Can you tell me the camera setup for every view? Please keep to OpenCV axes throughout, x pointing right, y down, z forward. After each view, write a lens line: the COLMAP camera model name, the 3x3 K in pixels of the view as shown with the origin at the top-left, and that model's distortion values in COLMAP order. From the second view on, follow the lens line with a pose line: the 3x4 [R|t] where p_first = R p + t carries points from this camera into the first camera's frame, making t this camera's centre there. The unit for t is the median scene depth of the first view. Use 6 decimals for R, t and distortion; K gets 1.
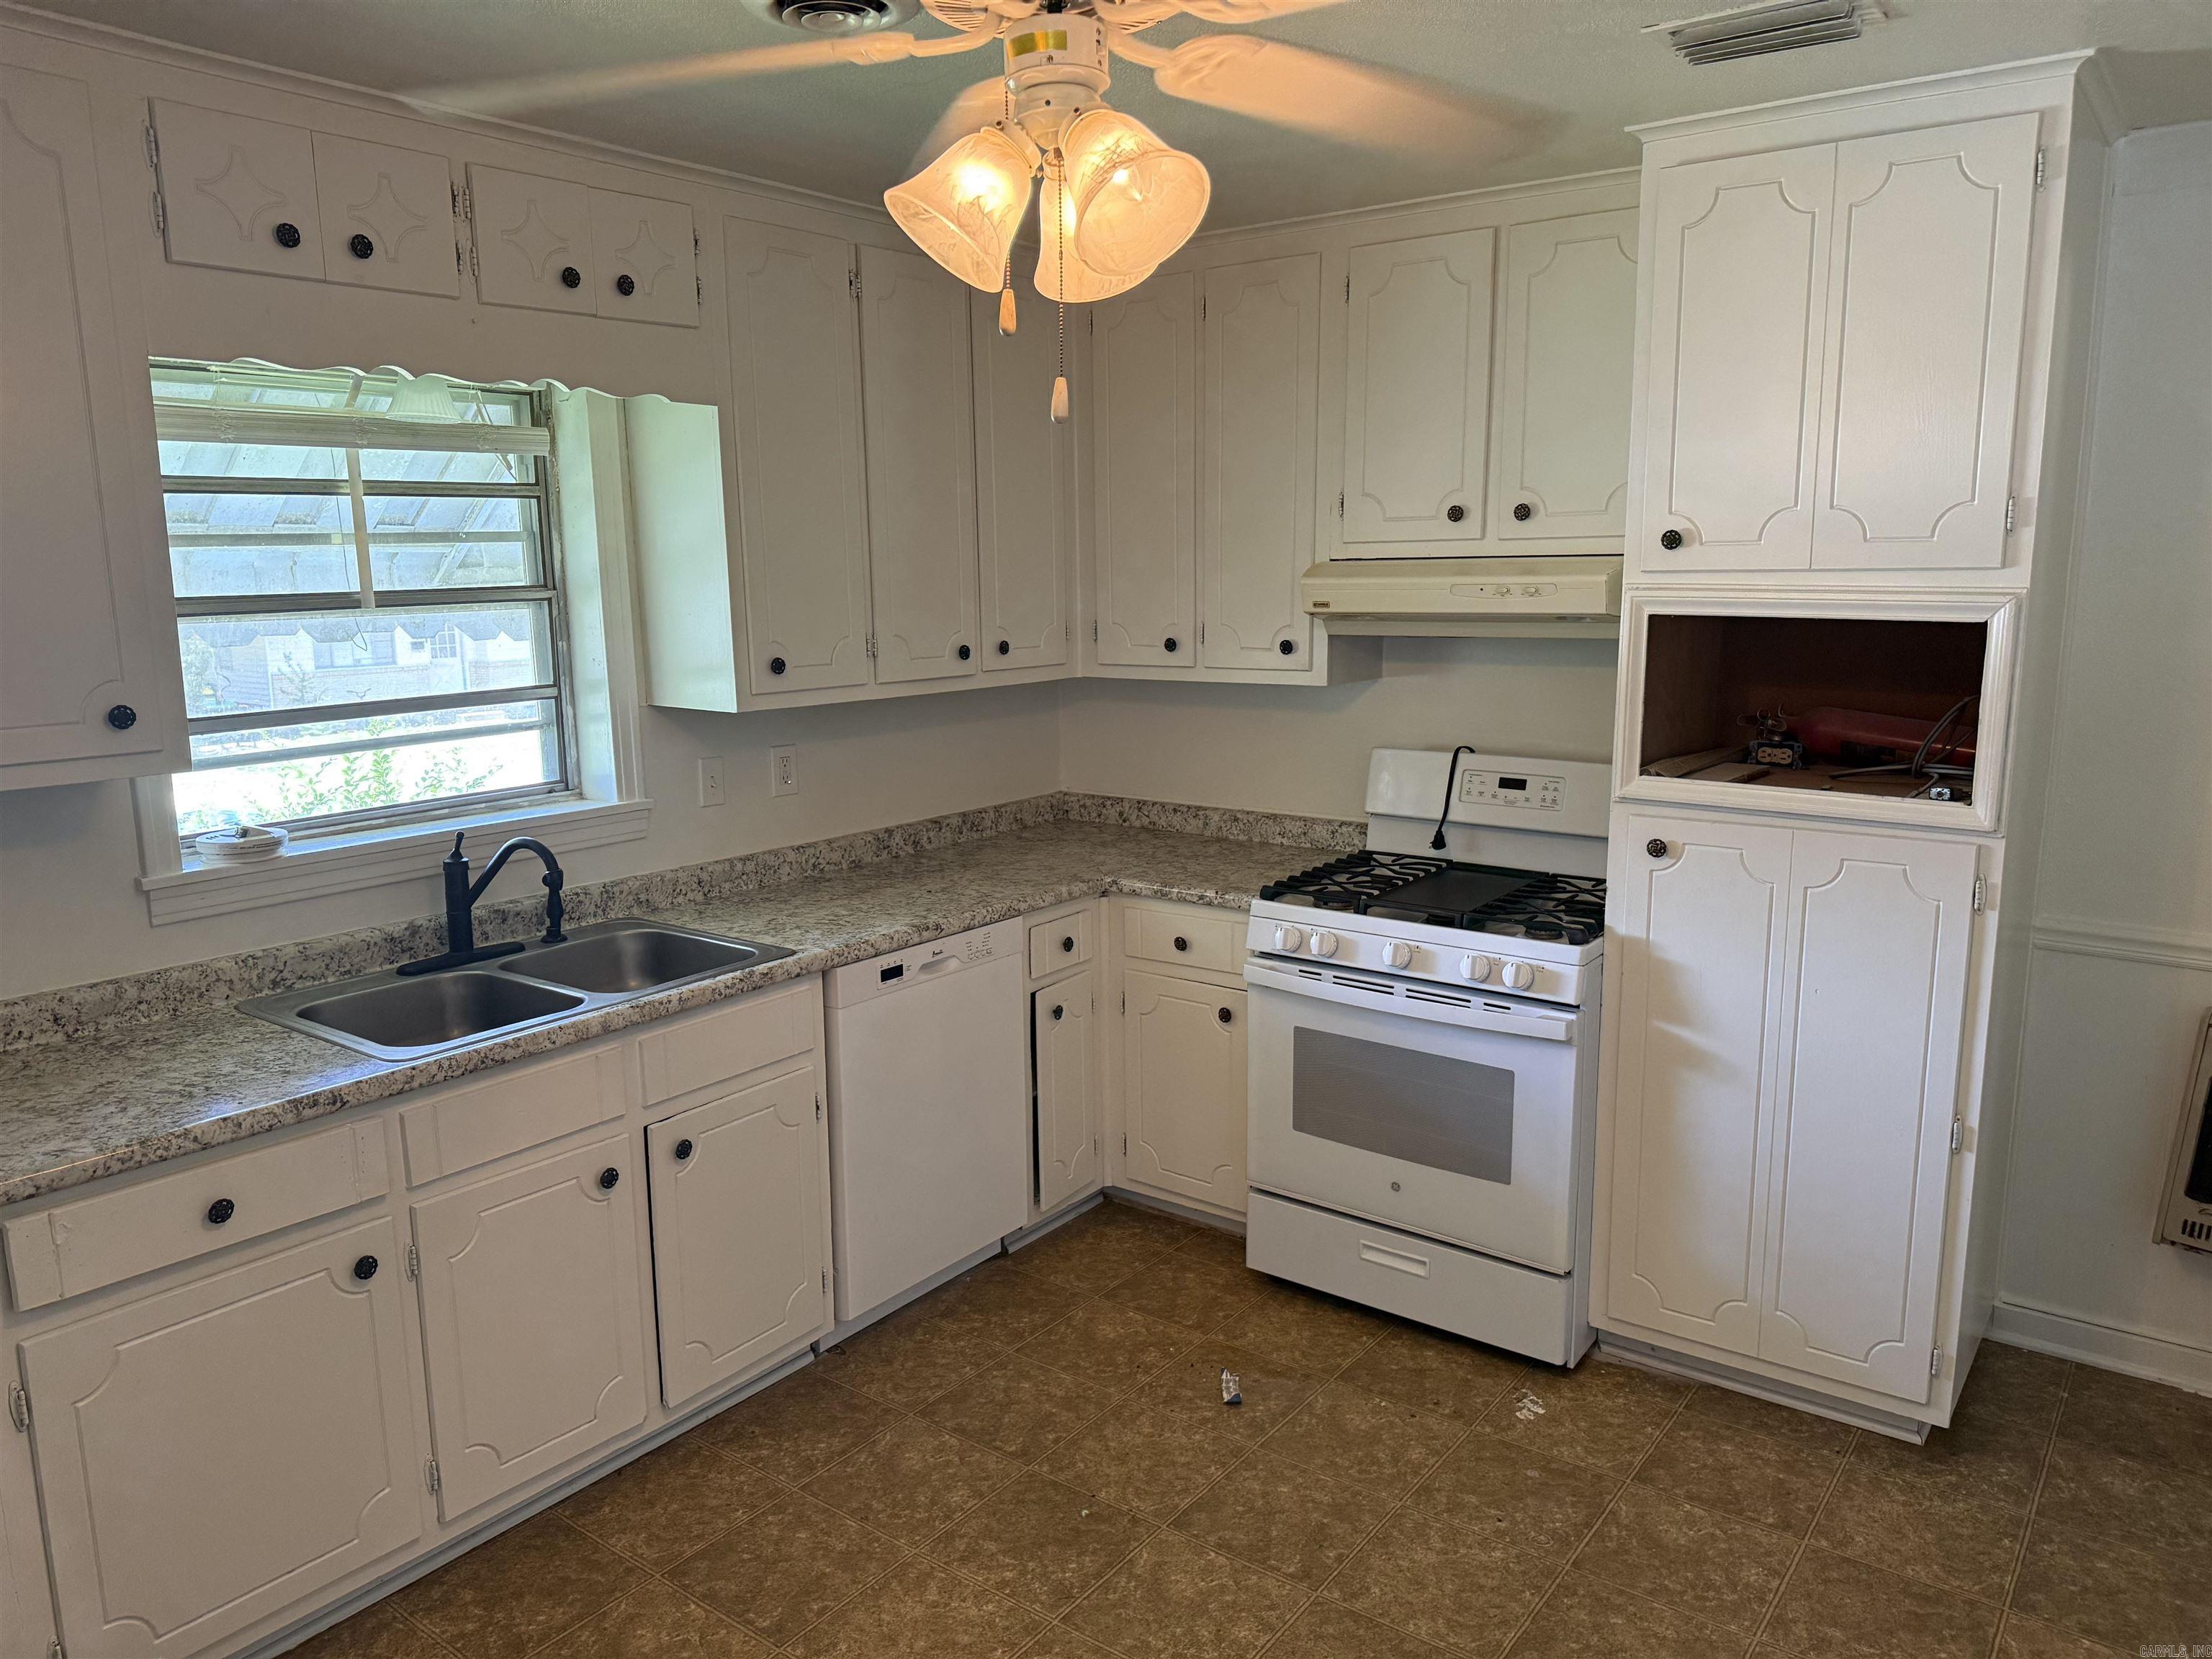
lens RADIAL K [[1573.9, 0, 1101.7], [0, 1573.9, 842.1], [0, 0, 1]] dist [0.008204, -0.022763]
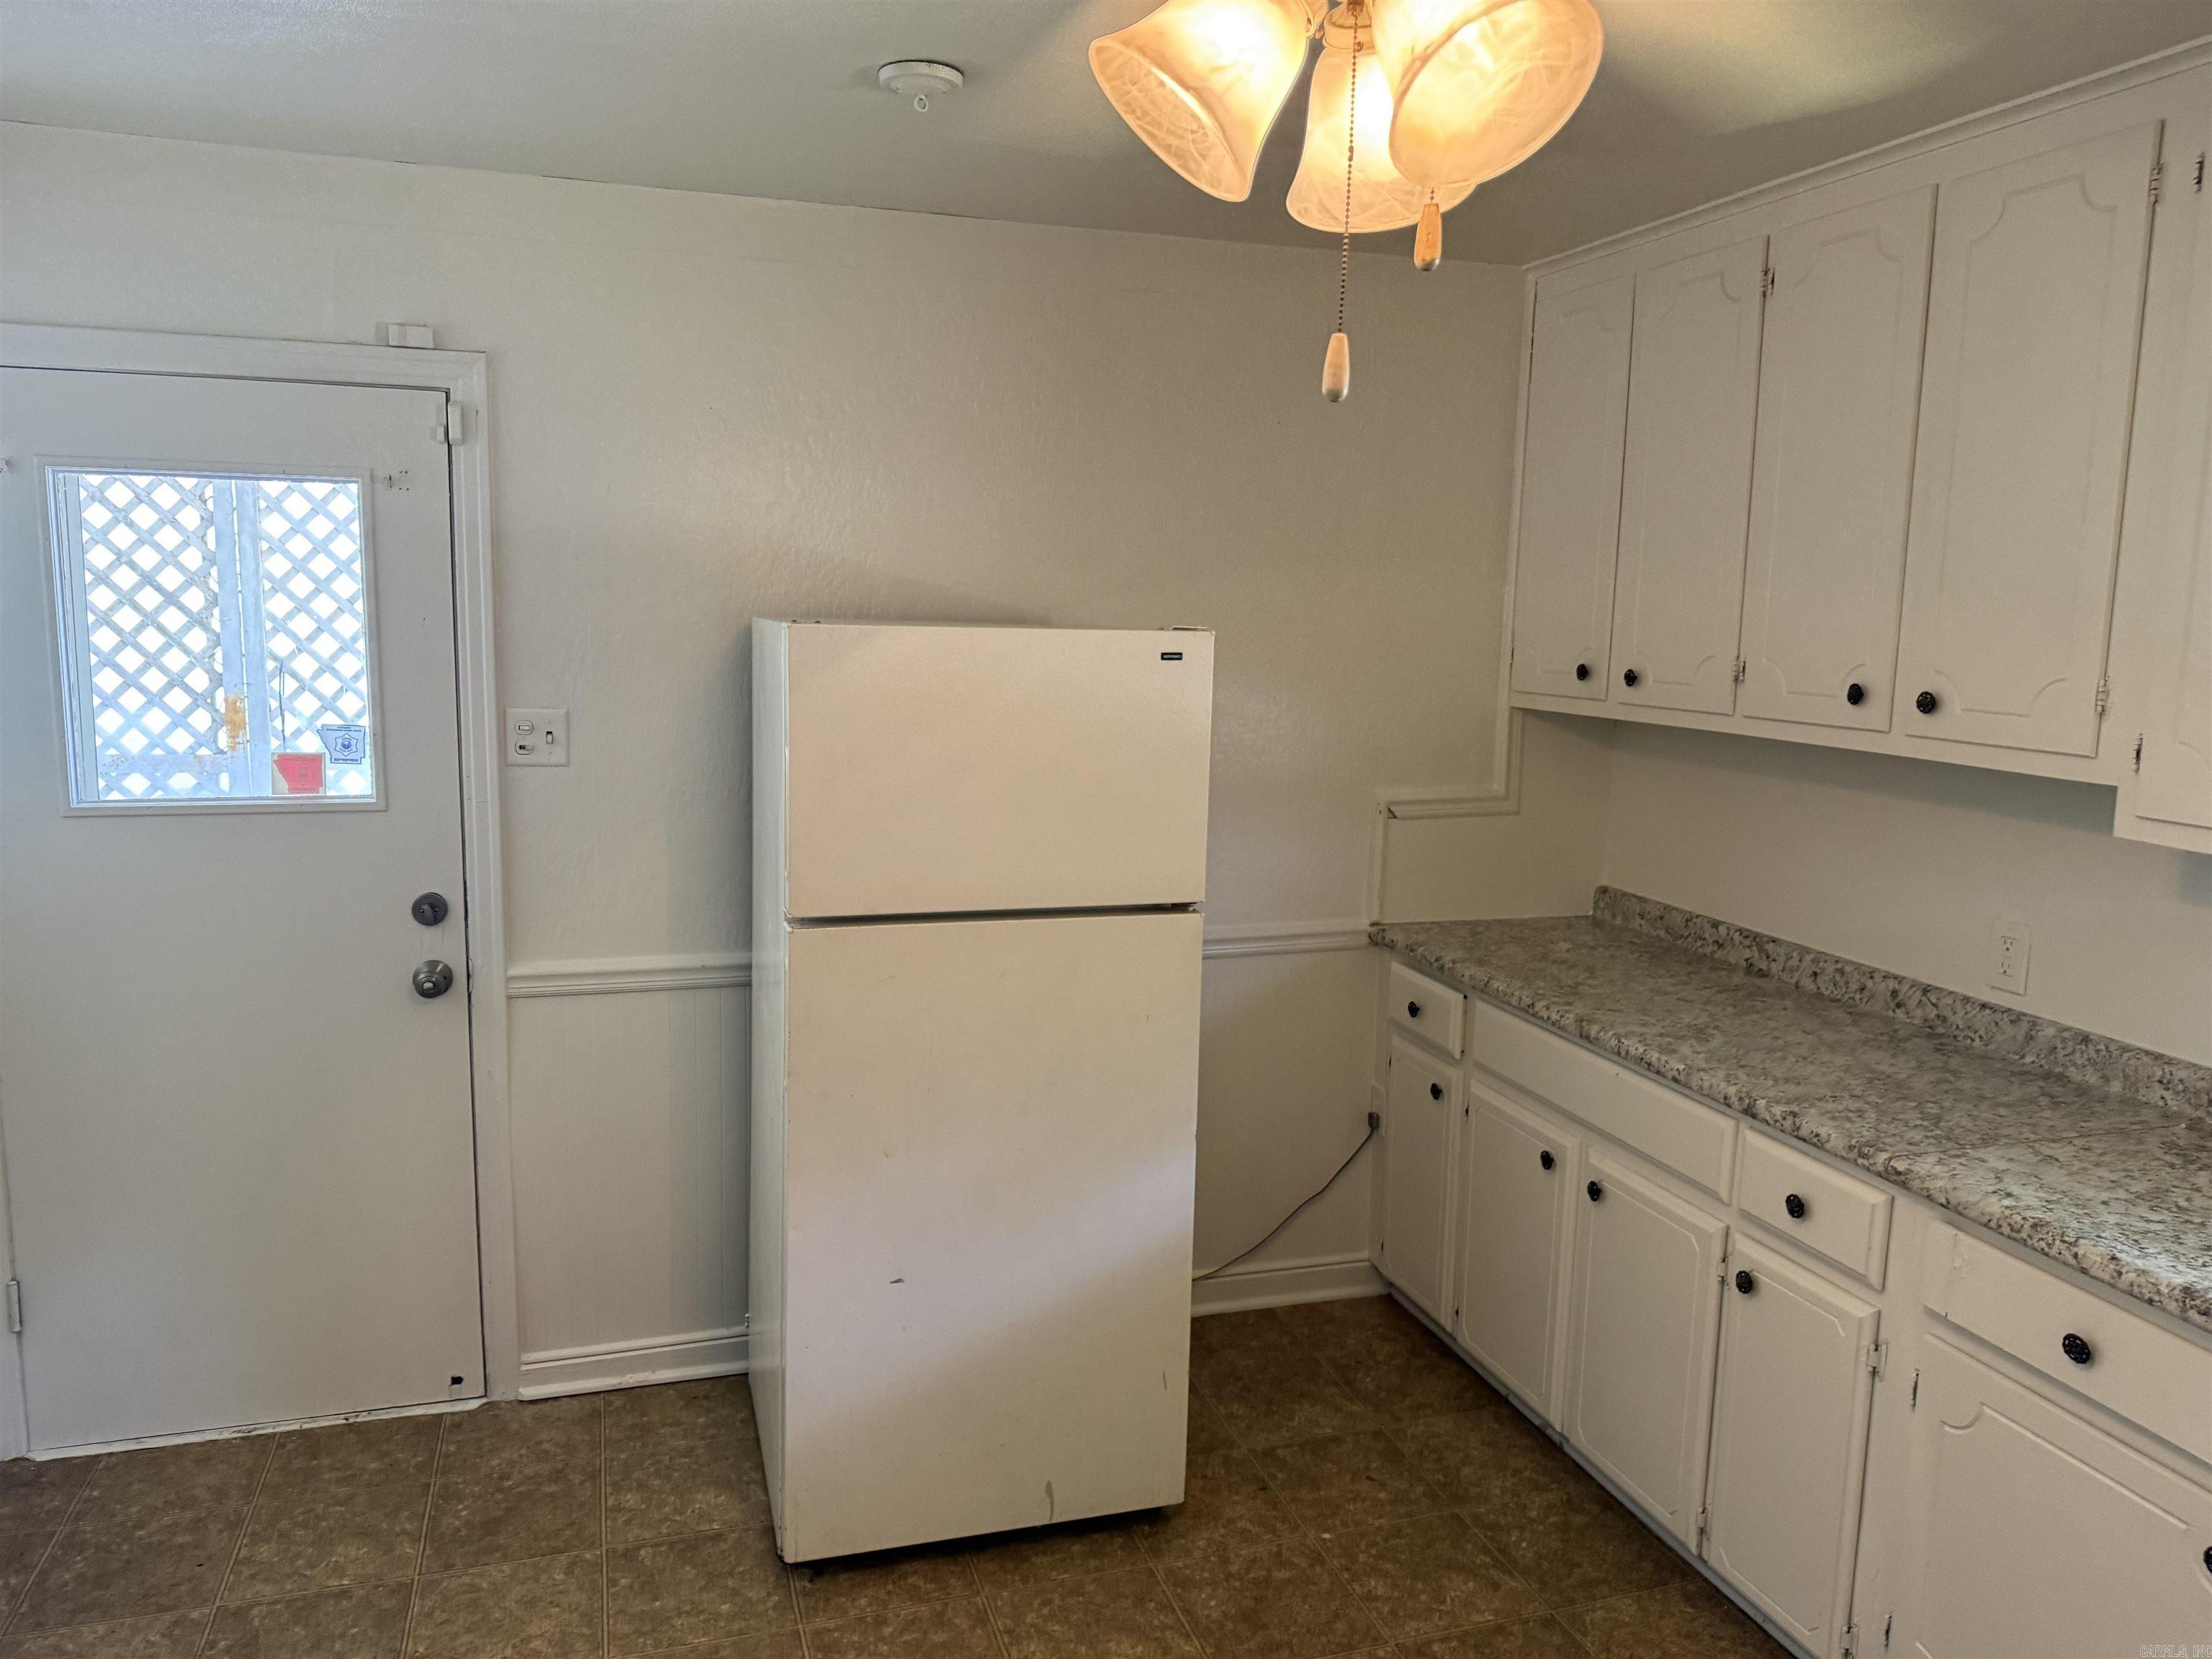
lens RADIAL K [[1574.2, 0, 1106.0], [0, 1574.2, 829.5], [0, 0, 1]] dist [0.019194, -0.039820]
pose [[-0.578359, 0.118255, -0.807166, 0.321971], [-0.163355, 0.952610, 0.256613, -0.134024], [0.799260, 0.280269, -0.531633, 0.718527]]
